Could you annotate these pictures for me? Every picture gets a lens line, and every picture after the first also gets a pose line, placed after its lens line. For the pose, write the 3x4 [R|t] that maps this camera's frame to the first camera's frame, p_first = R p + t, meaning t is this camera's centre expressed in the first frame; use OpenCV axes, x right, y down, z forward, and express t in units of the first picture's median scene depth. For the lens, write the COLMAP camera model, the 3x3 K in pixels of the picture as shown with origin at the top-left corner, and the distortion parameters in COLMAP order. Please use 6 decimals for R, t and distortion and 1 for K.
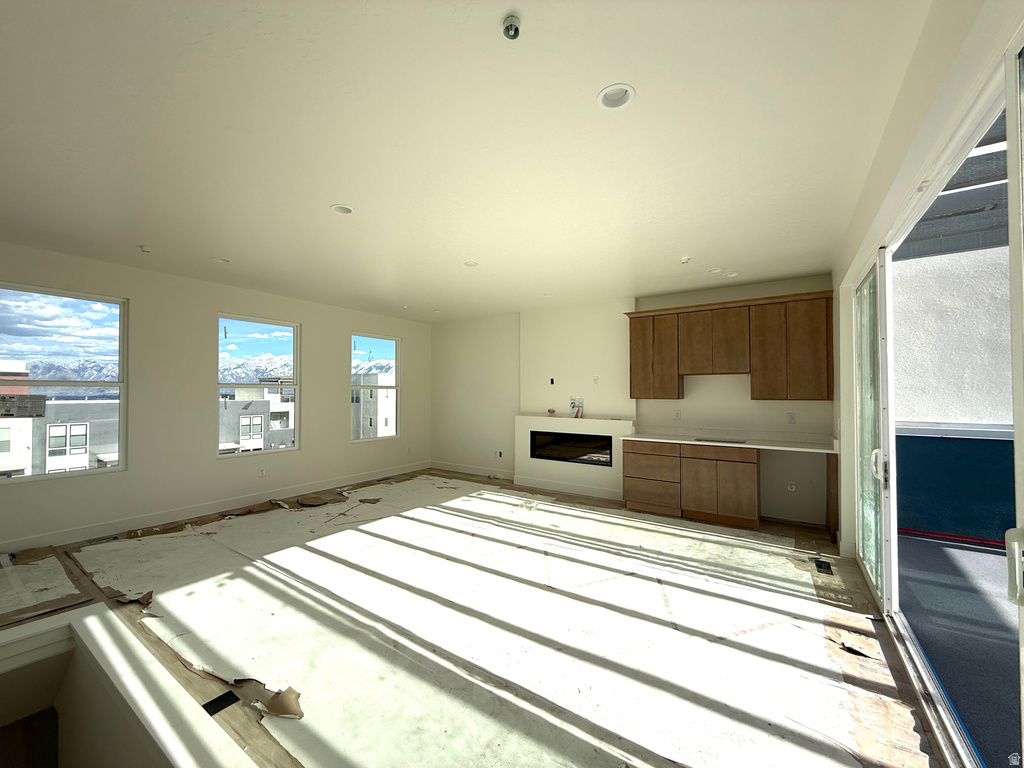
lens RADIAL K [[407.2, 0, 510.0], [0, 407.2, 380.8], [0, 0, 1]] dist [0.001403, -0.000349]
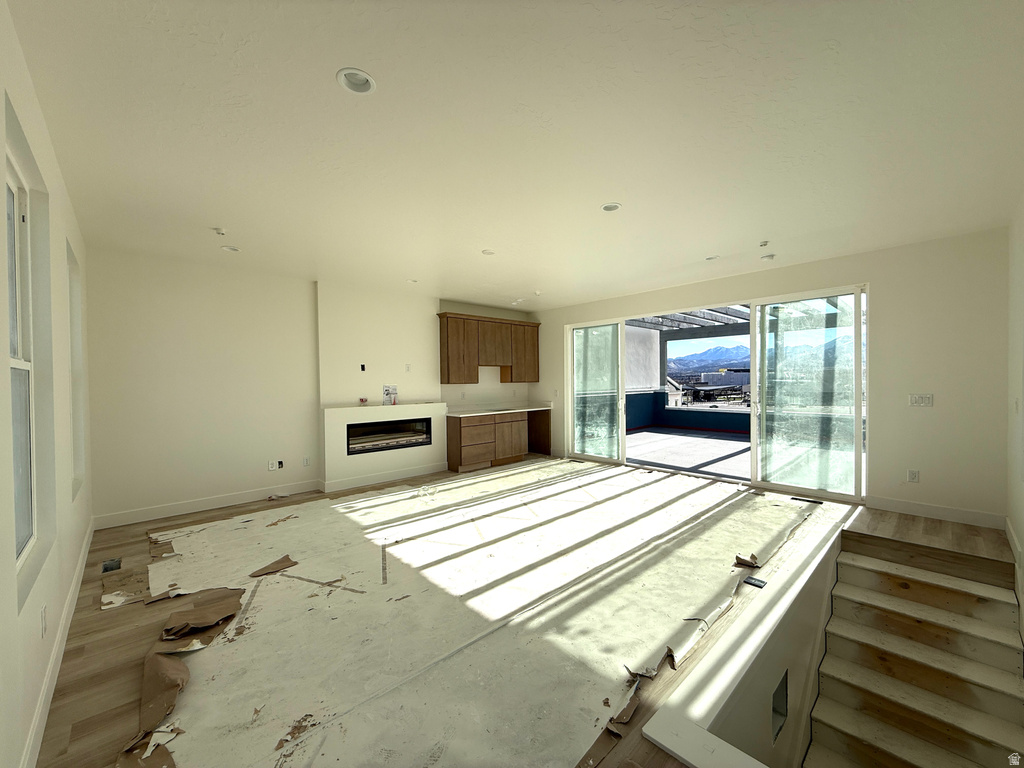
lens RADIAL K [[407.2, 0, 508.2], [0, 407.2, 385.1], [0, 0, 1]] dist [0.001403, -0.000349]
pose [[0.227832, -0.020245, 0.973490, -1.048271], [-0.017606, 0.999535, 0.024907, 0.017451], [-0.973541, -0.022814, 0.227370, 0.695248]]
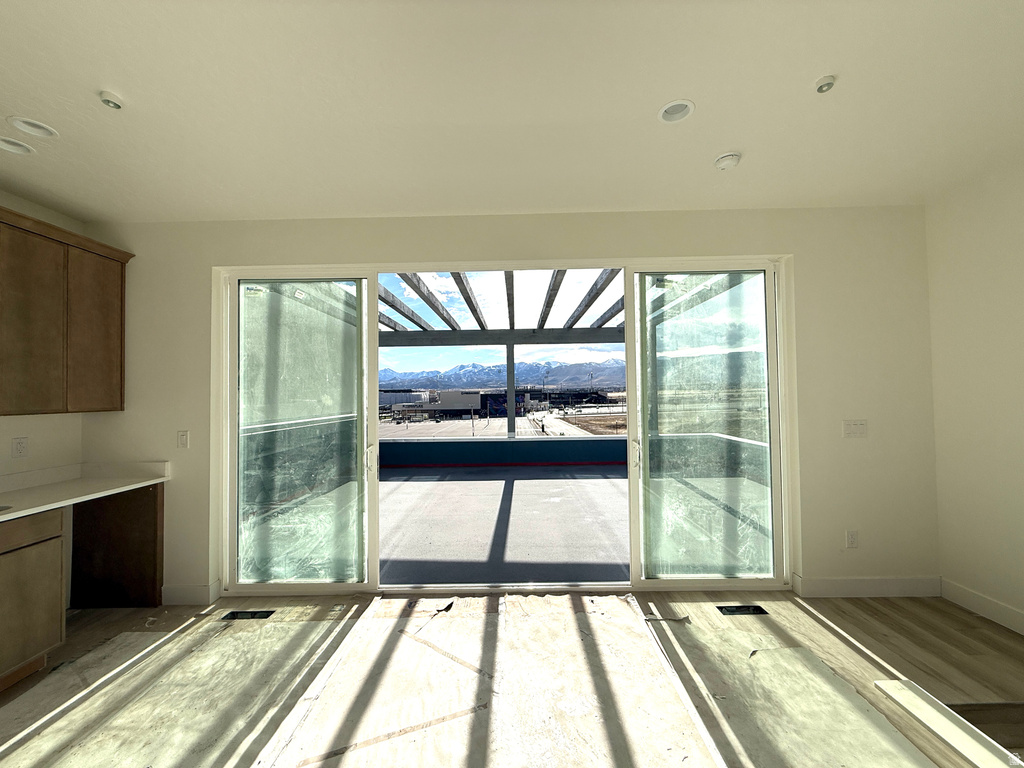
lens RADIAL K [[407.2, 0, 510.6], [0, 407.2, 385.5], [0, 0, 1]] dist [0.001403, -0.000349]
pose [[-0.550478, 0.023218, 0.834527, -0.155851], [-0.014573, 0.999194, -0.037412, 0.021381], [-0.834722, -0.032756, -0.549696, 0.813320]]
